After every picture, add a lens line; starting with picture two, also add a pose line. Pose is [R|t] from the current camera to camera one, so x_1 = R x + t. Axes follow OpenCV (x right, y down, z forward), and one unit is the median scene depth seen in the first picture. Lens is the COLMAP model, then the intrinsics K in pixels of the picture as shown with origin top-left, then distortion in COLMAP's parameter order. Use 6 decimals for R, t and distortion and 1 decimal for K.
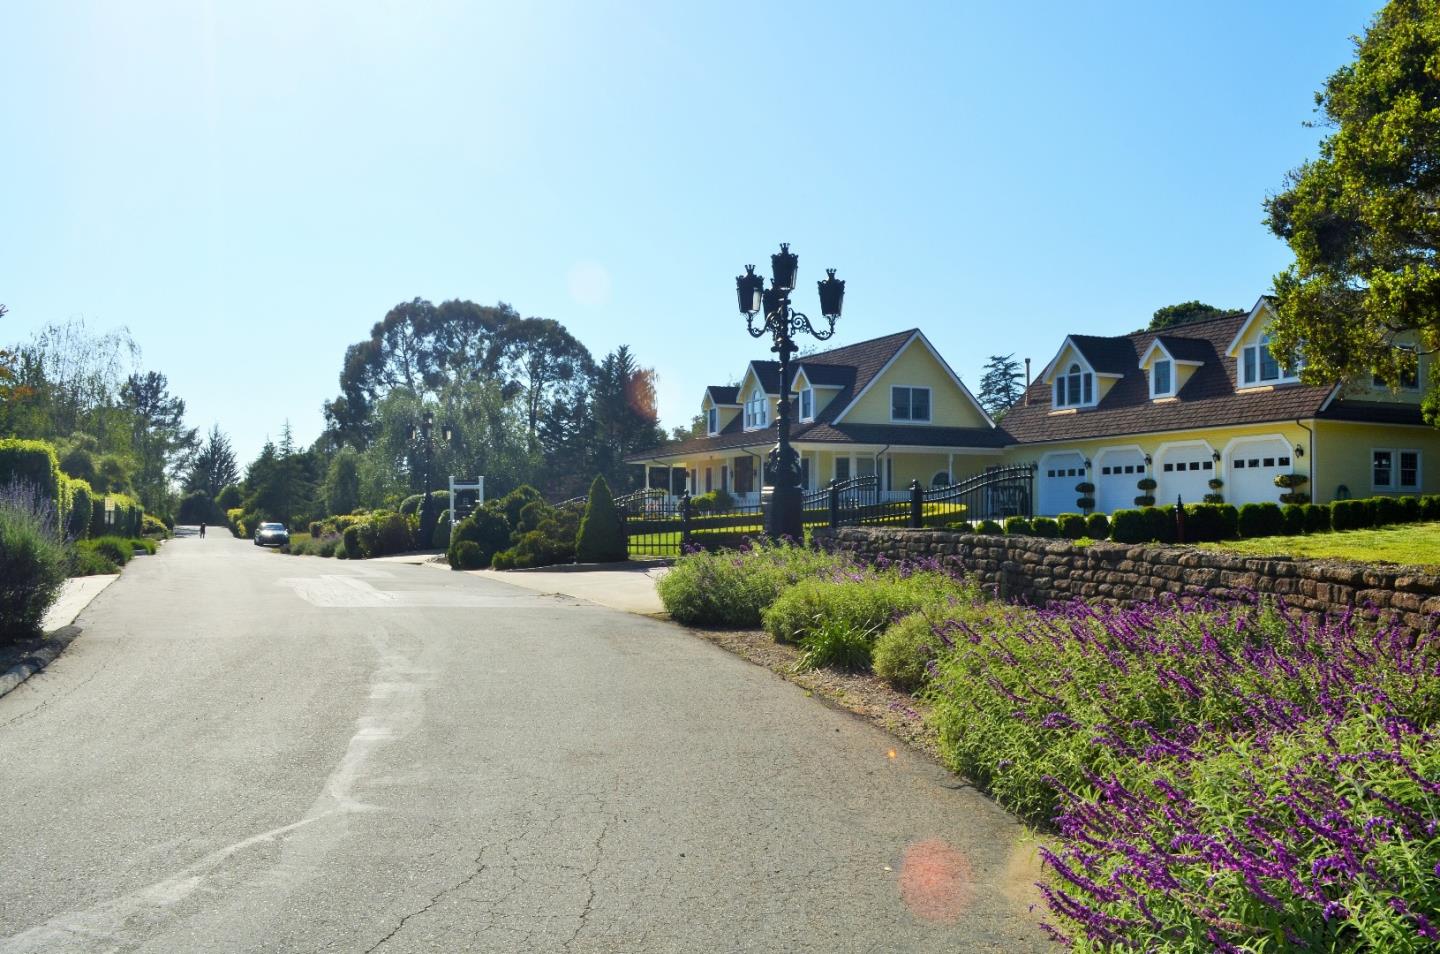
lens RADIAL K [[1128.0, 0, 722.9], [0, 1128.0, 490.3], [0, 0, 1]] dist [-0.078617, 0.007500]
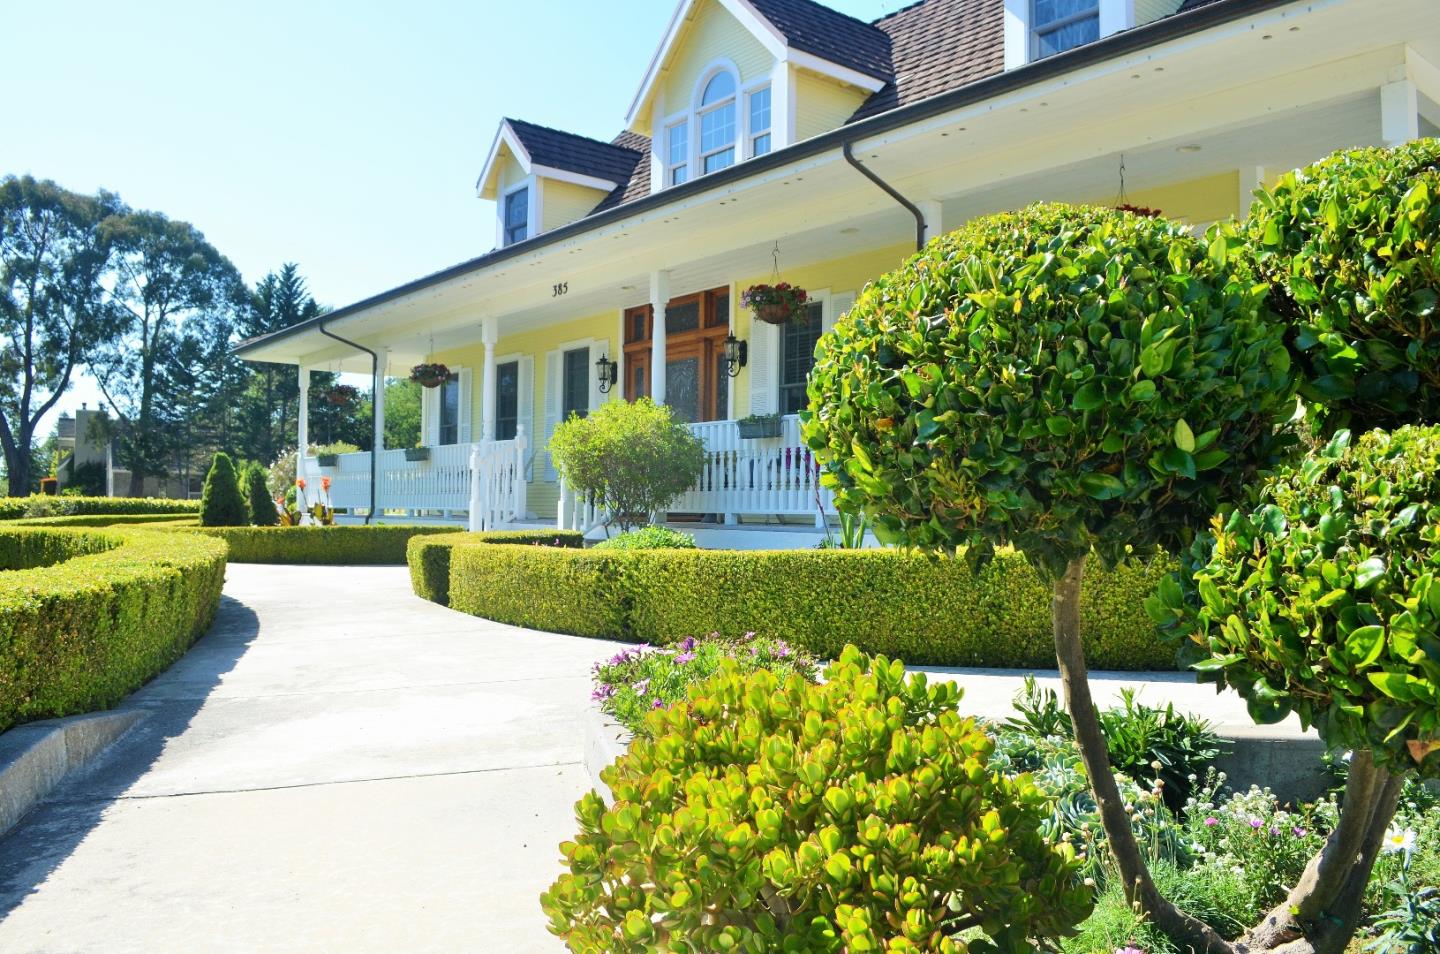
lens RADIAL K [[1128.0, 0, 722.9], [0, 1128.0, 490.3], [0, 0, 1]] dist [-0.078617, 0.007500]
pose [[0.962422, 0.012576, 0.271268, -0.015083], [-0.014736, 0.999874, 0.005927, 0.004422], [-0.271159, -0.009702, 0.962486, 0.267389]]
